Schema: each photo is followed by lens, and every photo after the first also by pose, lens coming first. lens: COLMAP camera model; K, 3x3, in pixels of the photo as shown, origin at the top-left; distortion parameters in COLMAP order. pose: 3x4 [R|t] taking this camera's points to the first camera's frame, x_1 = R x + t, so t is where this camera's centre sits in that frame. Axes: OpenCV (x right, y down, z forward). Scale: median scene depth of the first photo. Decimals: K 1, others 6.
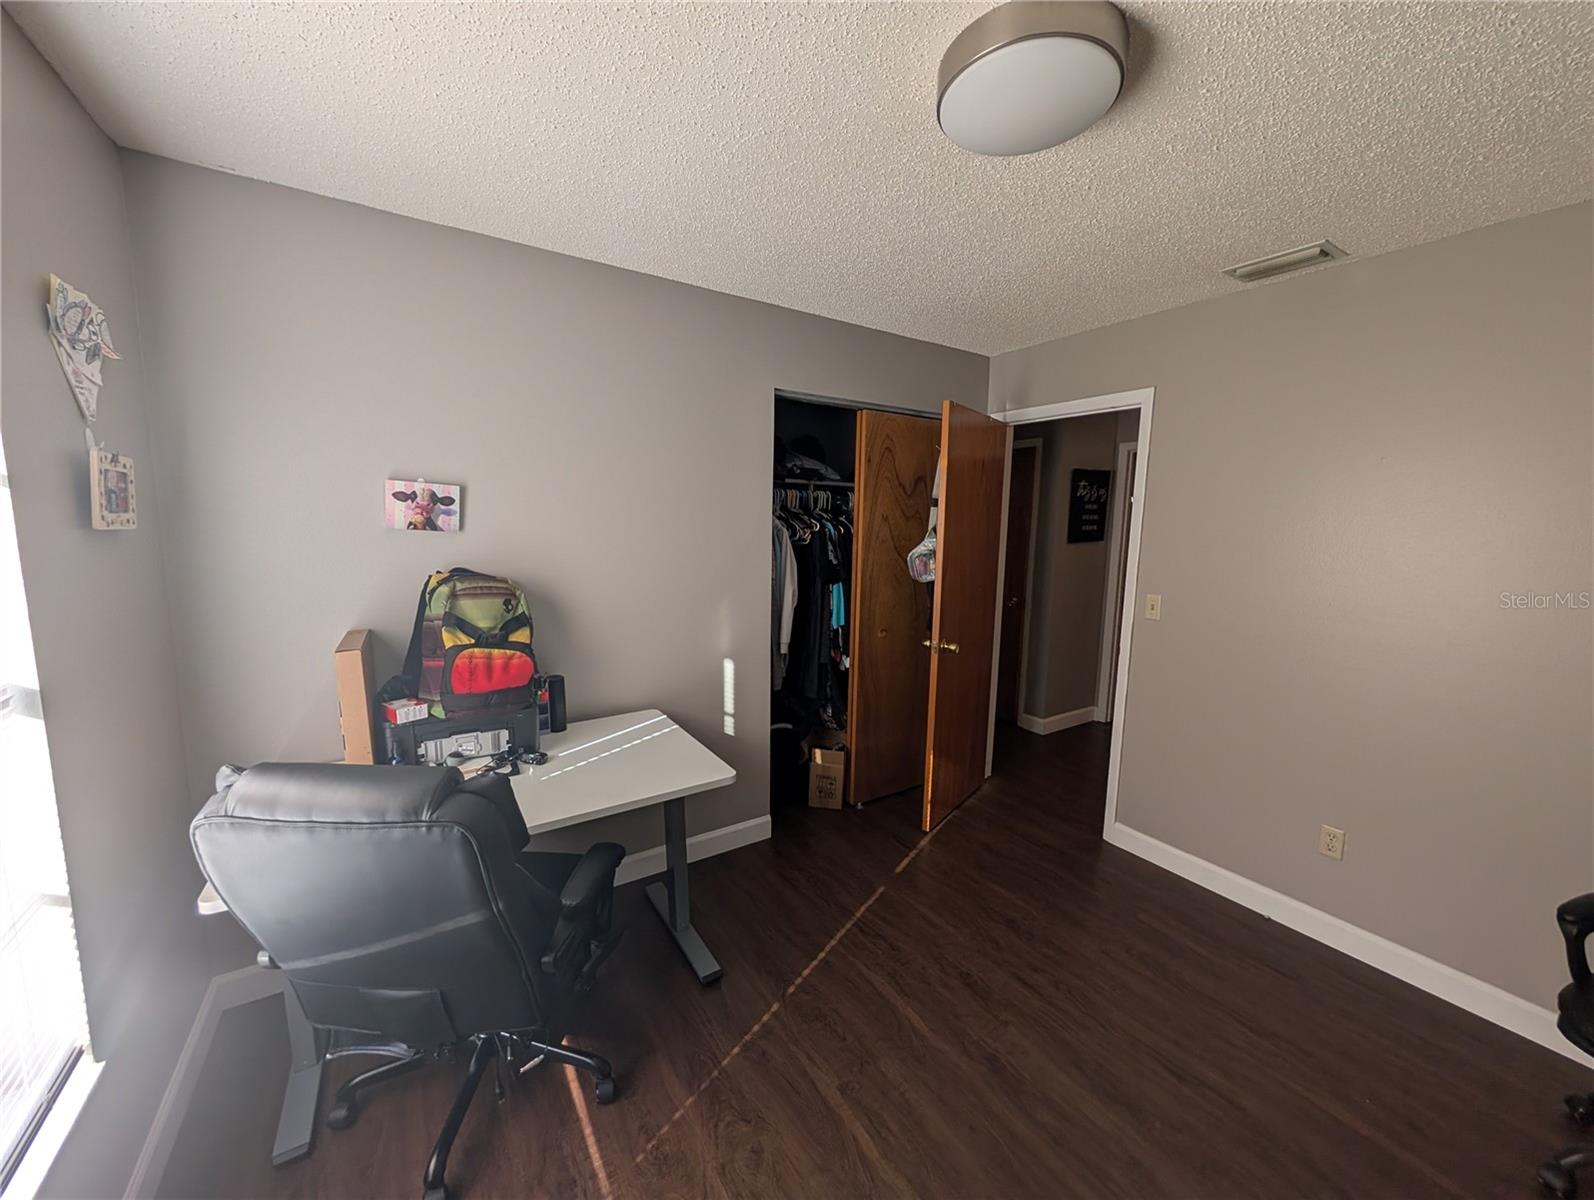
lens RADIAL K [[609.0, 0, 797.0], [0, 609.0, 600.0], [0, 0, 1]] dist [0.000038, -0.000404]
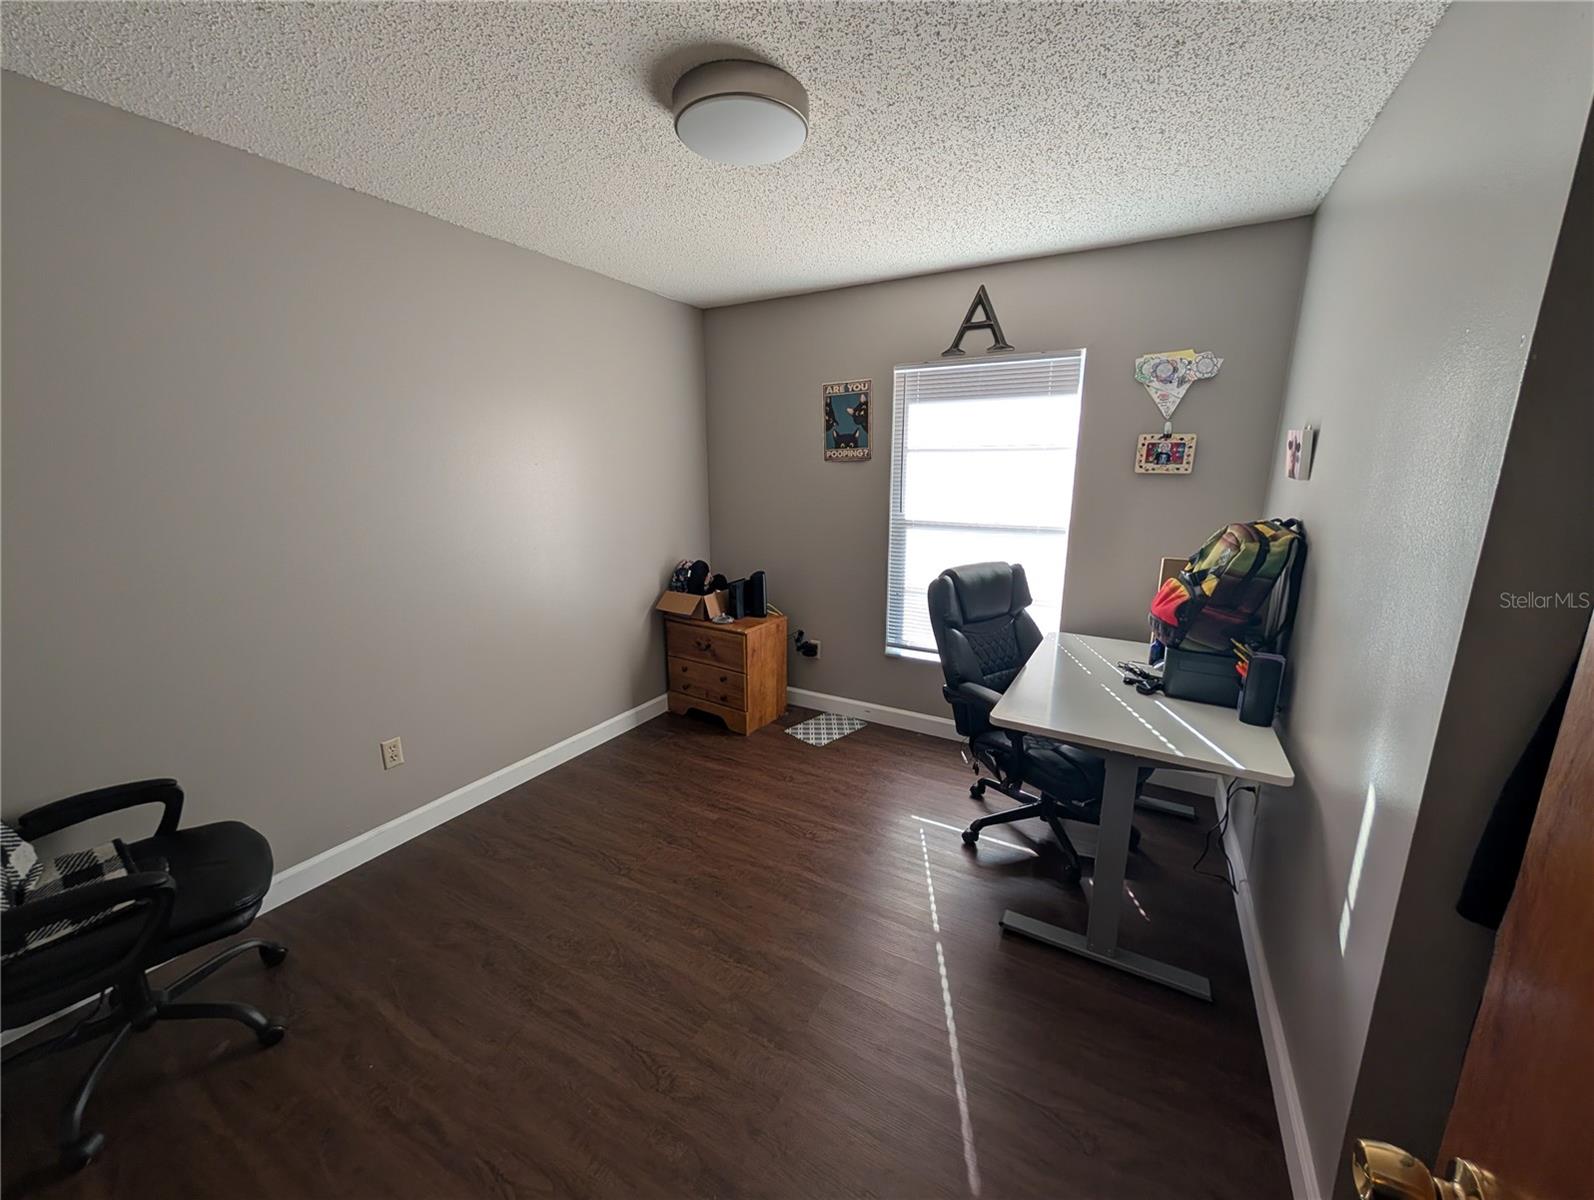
lens RADIAL K [[609.0, 0, 797.0], [0, 609.0, 600.0], [0, 0, 1]] dist [0.000038, -0.000404]
pose [[-0.885374, 0.076816, -0.458490, 0.666246], [-0.078661, 0.947278, 0.310608, -0.197568], [0.458177, 0.311070, -0.832652, 1.712220]]
